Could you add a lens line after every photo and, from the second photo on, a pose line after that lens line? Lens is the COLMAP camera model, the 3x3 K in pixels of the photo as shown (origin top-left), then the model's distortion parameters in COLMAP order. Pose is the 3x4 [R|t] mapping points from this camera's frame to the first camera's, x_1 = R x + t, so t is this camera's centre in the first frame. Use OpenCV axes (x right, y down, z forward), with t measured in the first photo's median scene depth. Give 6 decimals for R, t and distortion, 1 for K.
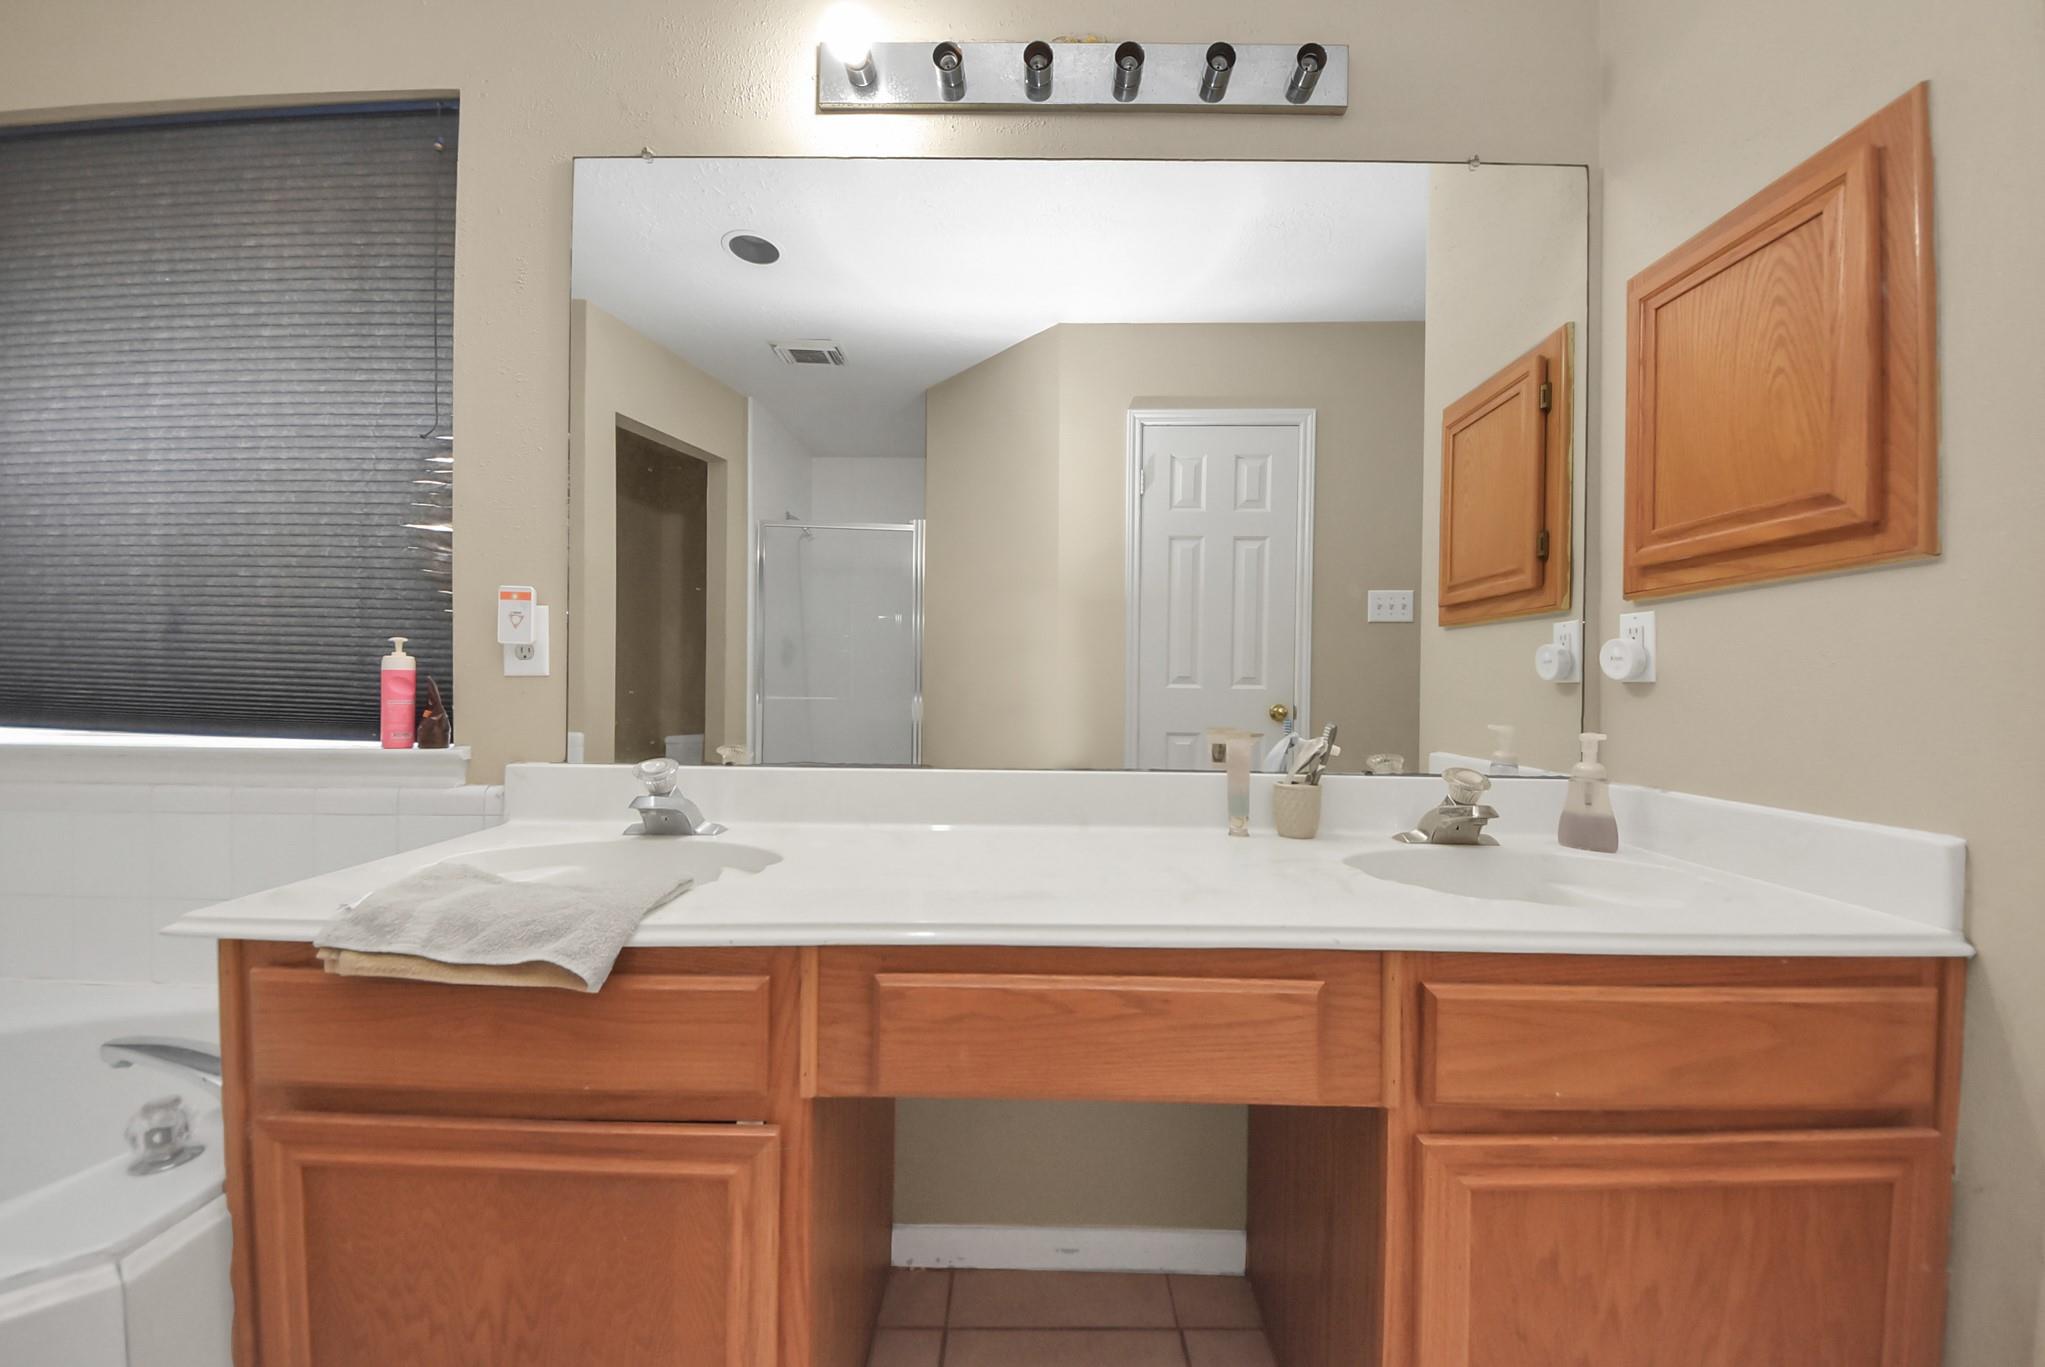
lens RADIAL K [[774.8, 0, 1019.8], [0, 774.8, 695.2], [0, 0, 1]] dist [-0.001495, -0.000222]
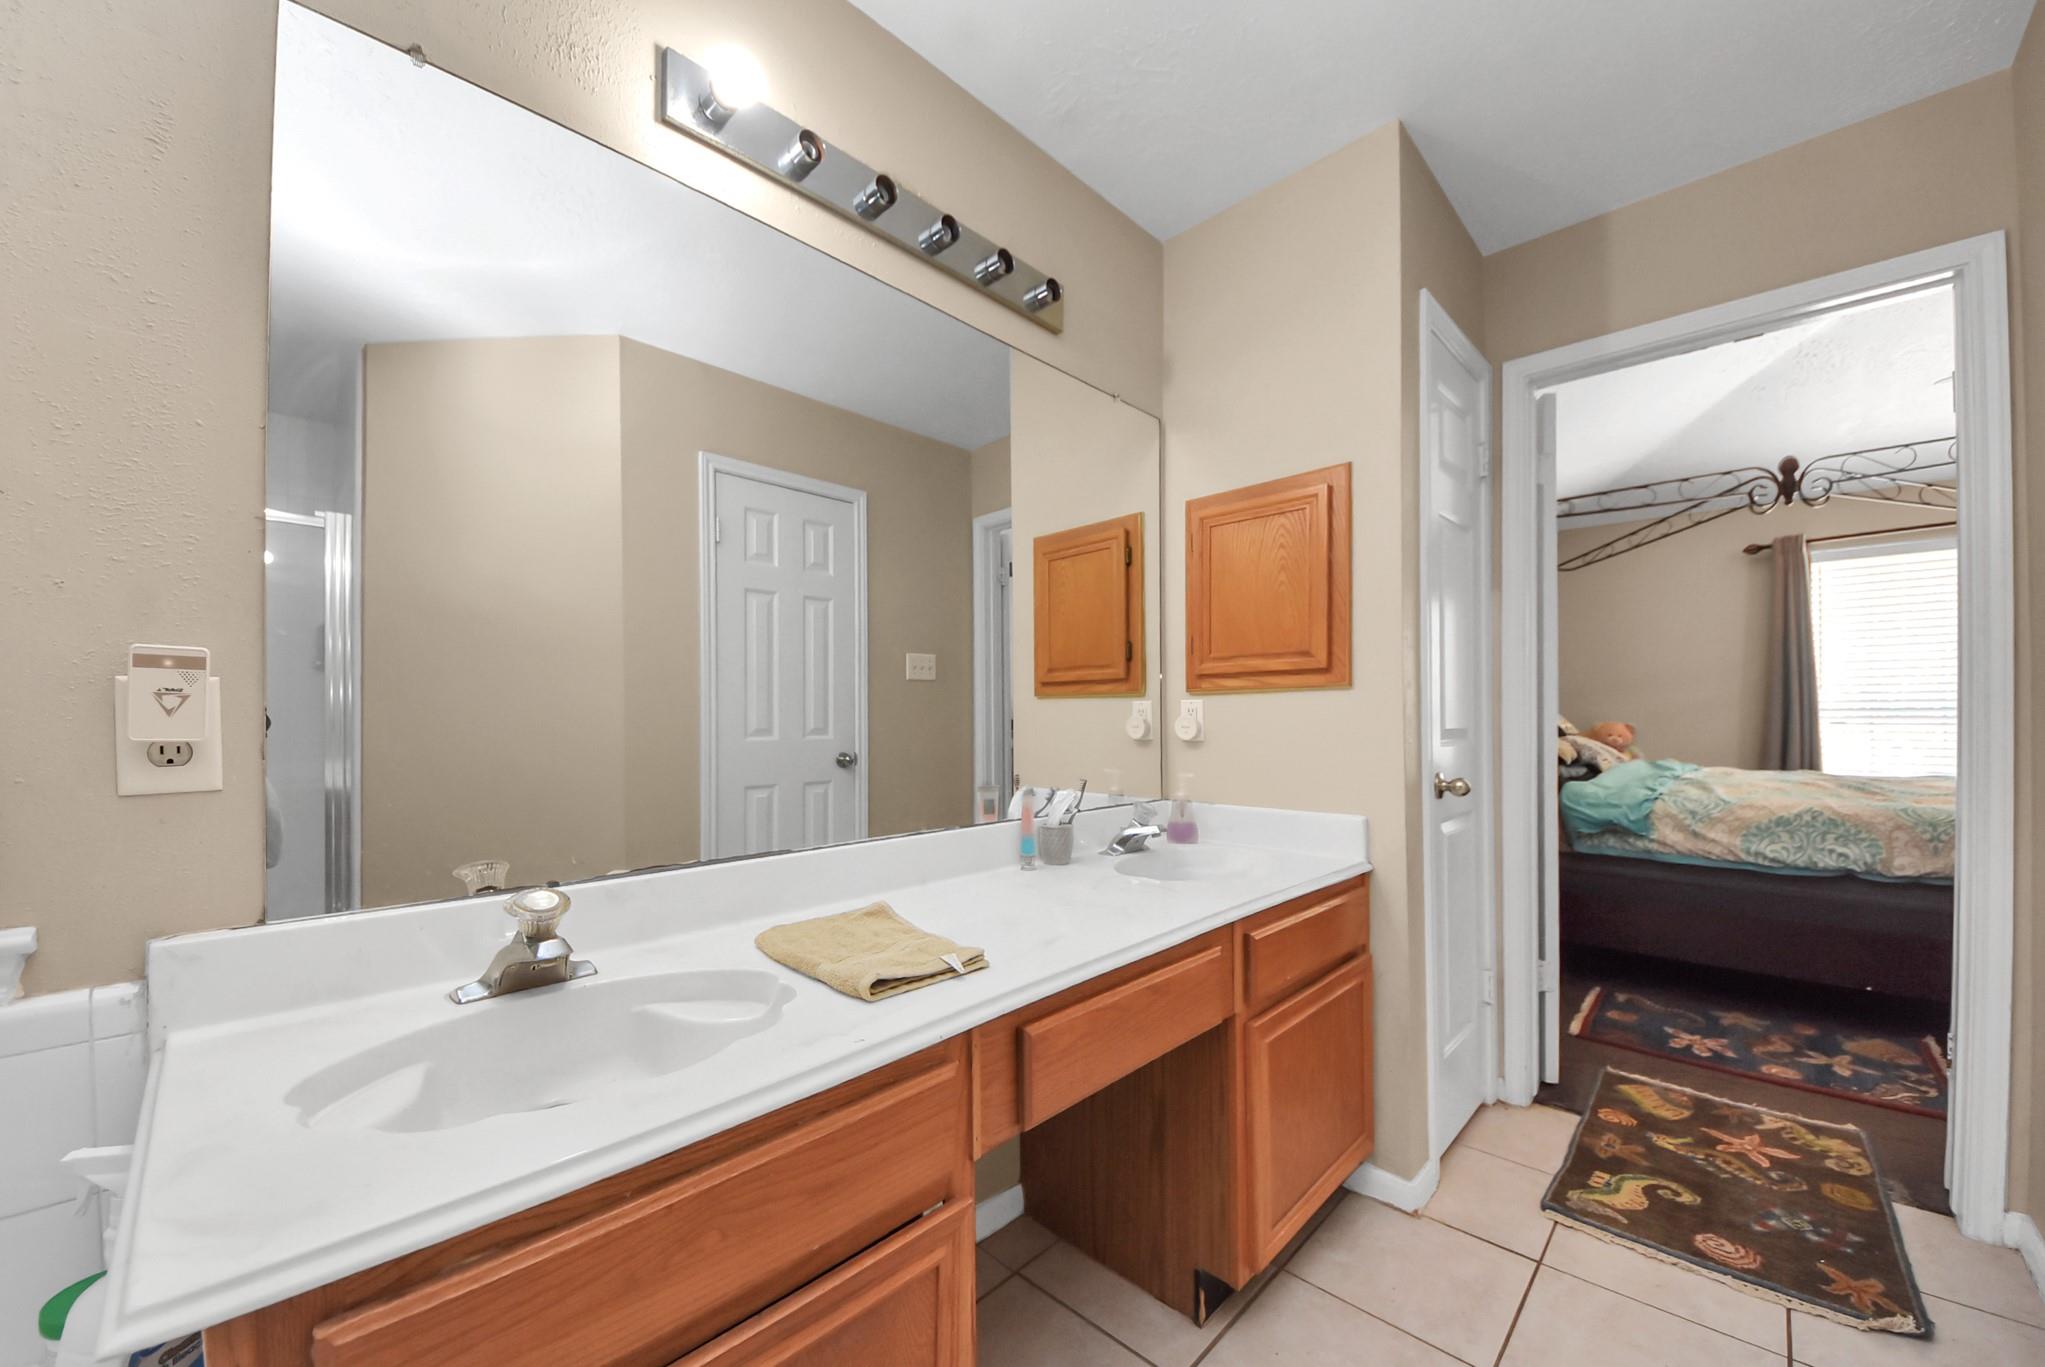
lens RADIAL K [[776.2, 0, 1023.4], [0, 776.2, 717.6], [0, 0, 1]] dist [0.019130, -0.012258]
pose [[0.685876, -0.015742, 0.727548, -0.654791], [0.021278, 0.999772, 0.001573, -0.073783], [-0.727407, 0.014402, 0.686055, 0.107100]]
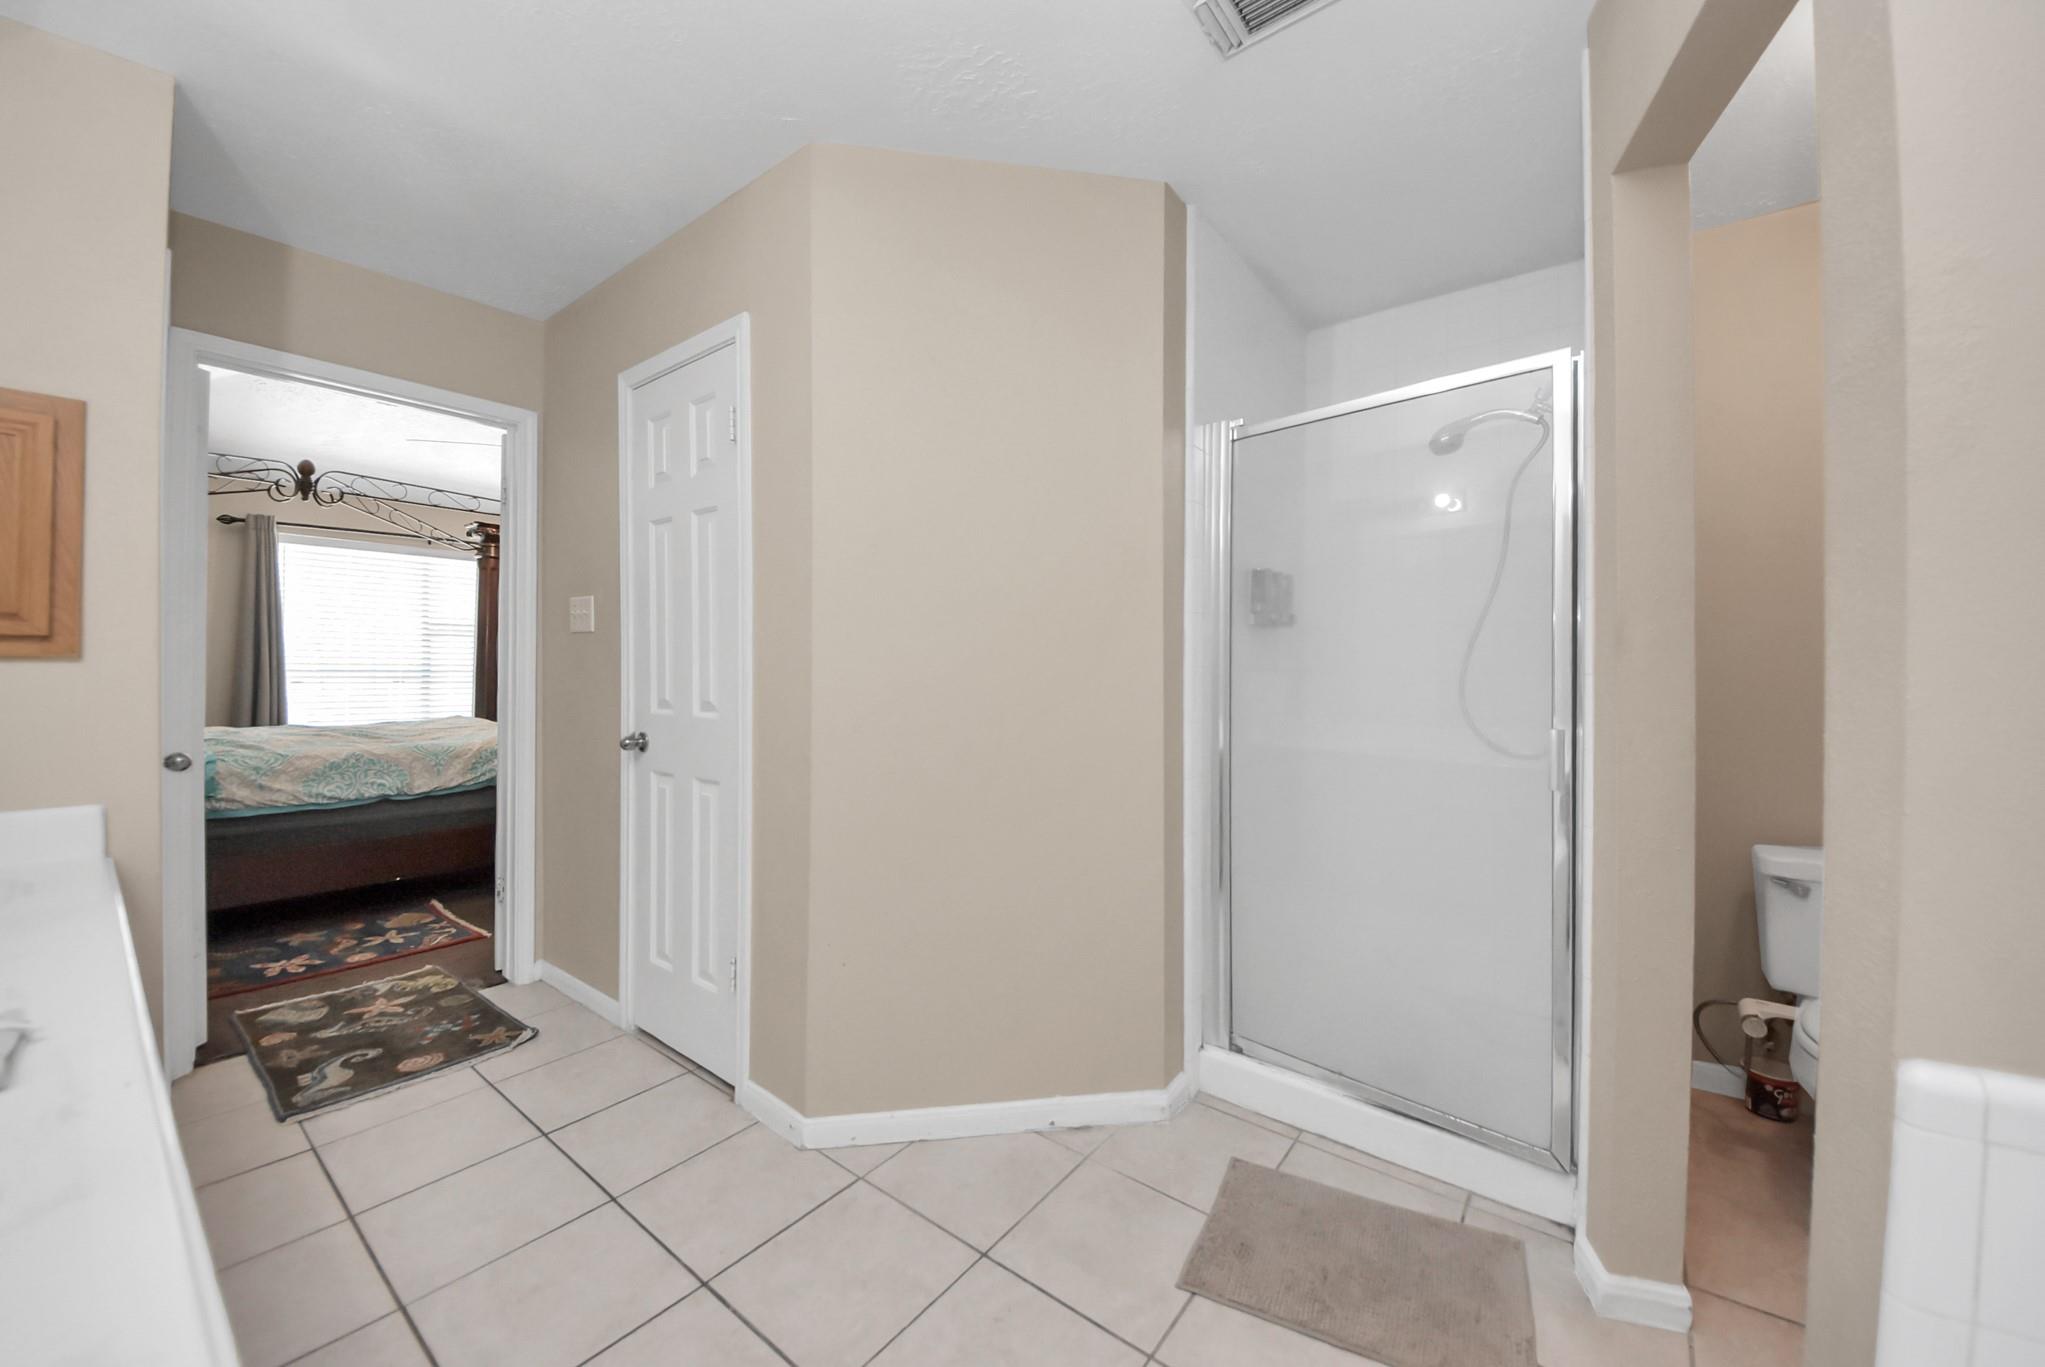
lens RADIAL K [[715.4, 0, 1022.5], [0, 715.4, 683.5], [0, 0, 1]] dist [-0.000367, -0.011823]
pose [[-0.782720, -0.025317, 0.621858, -1.050510], [-0.008500, 0.999514, 0.029994, -0.120348], [-0.622316, 0.018191, -0.782555, 0.552521]]
